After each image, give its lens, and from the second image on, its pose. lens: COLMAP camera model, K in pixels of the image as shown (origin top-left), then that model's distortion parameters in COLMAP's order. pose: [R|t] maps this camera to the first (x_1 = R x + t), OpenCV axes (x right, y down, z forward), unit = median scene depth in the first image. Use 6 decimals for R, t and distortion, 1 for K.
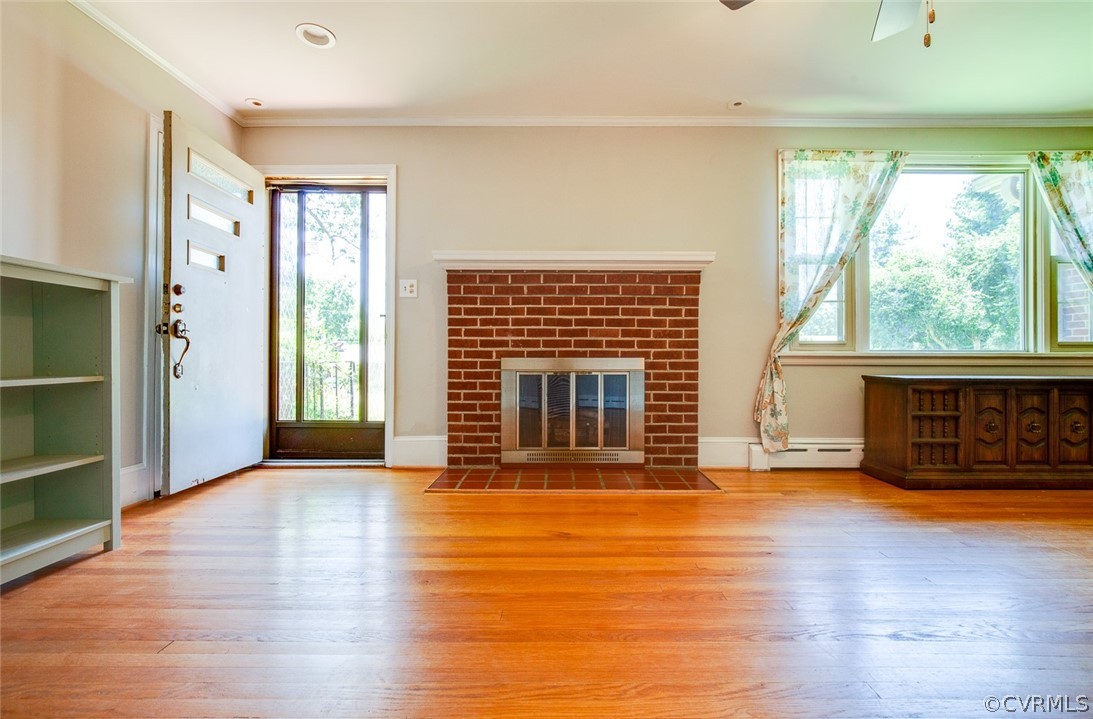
lens RADIAL K [[502.8, 0, 557.9], [0, 502.8, 356.4], [0, 0, 1]] dist [-0.017734, 0.002423]
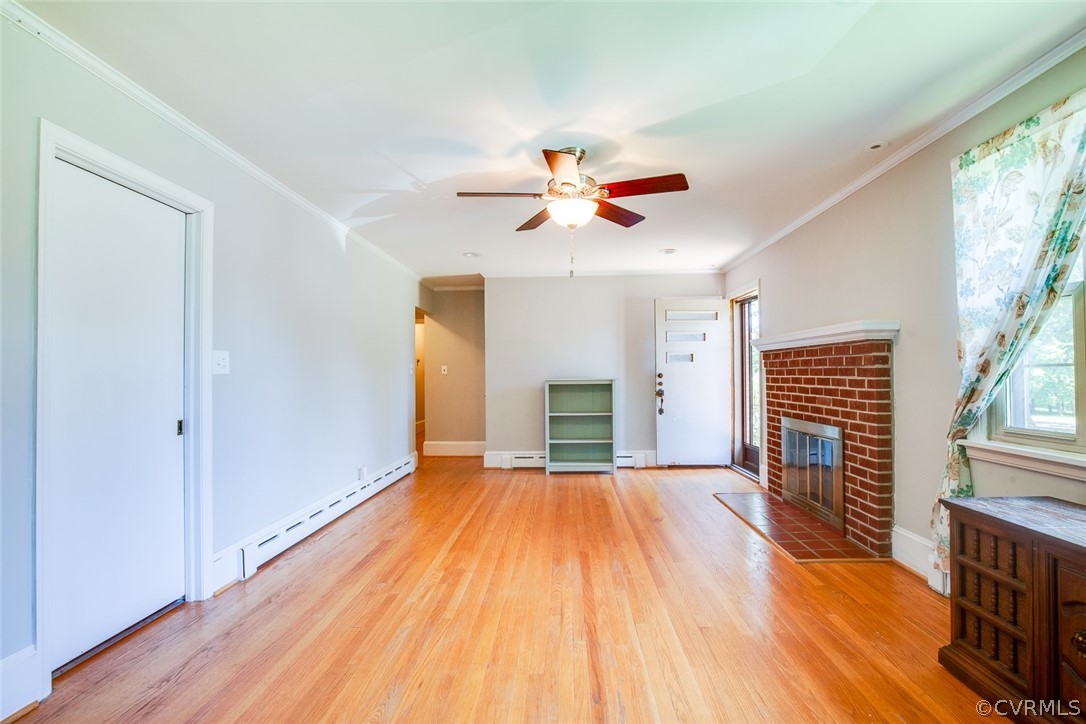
lens RADIAL K [[499.6, 0, 553.5], [0, 499.6, 361.1], [0, 0, 1]] dist [-0.017734, 0.002423]
pose [[-0.027194, -0.028737, -0.999217, 1.192524], [0.009004, 0.999539, -0.028991, -0.108117], [0.999590, -0.009786, -0.026923, 0.441514]]
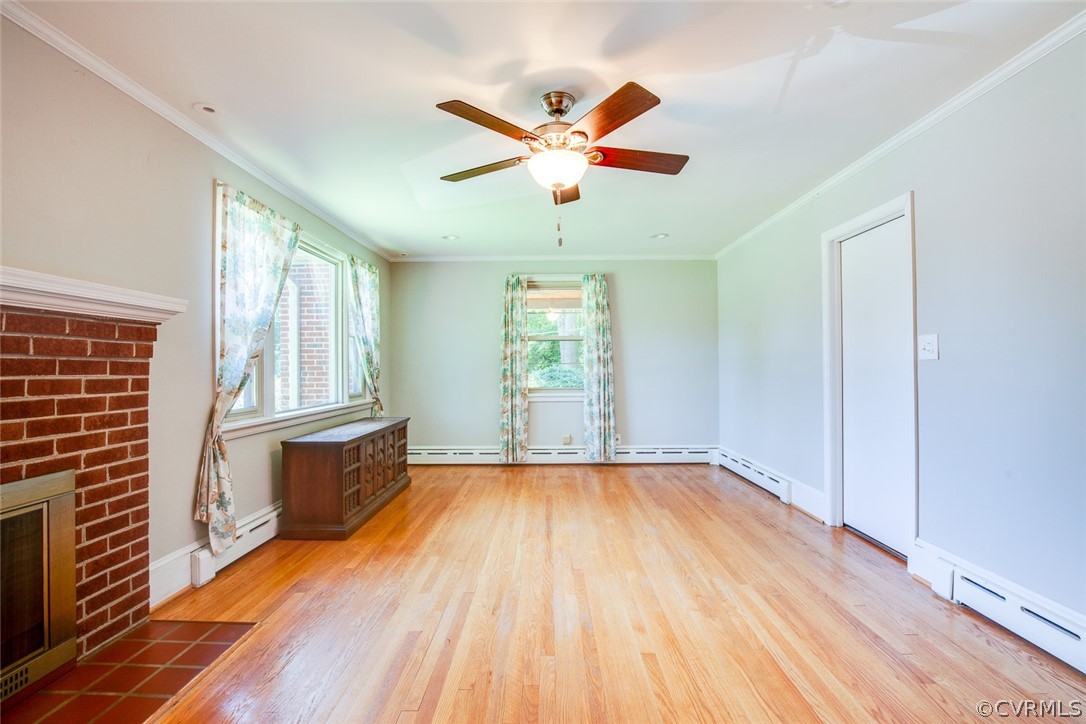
lens RADIAL K [[499.6, 0, 547.2], [0, 499.6, 361.5], [0, 0, 1]] dist [-0.017734, 0.002423]
pose [[0.007399, 0.009155, 0.999931, -0.372482], [0.004877, 0.999946, -0.009191, -0.108636], [-0.999961, 0.004945, 0.007354, 0.465369]]
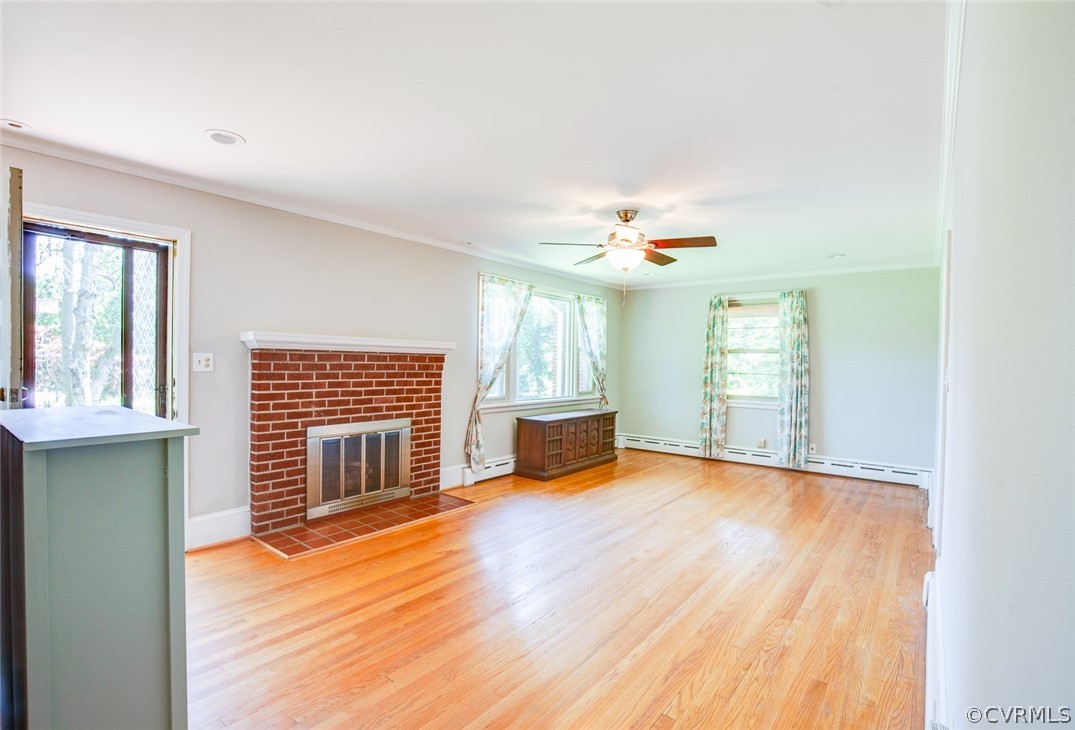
lens RADIAL K [[509.8, 0, 539.7], [0, 509.8, 368.5], [0, 0, 1]] dist [-0.016173, 0.000014]
pose [[0.616794, -0.002822, 0.787119, -0.685006], [-0.018239, 0.999674, 0.017876, -0.158149], [-0.786913, -0.025382, 0.616542, -0.109467]]
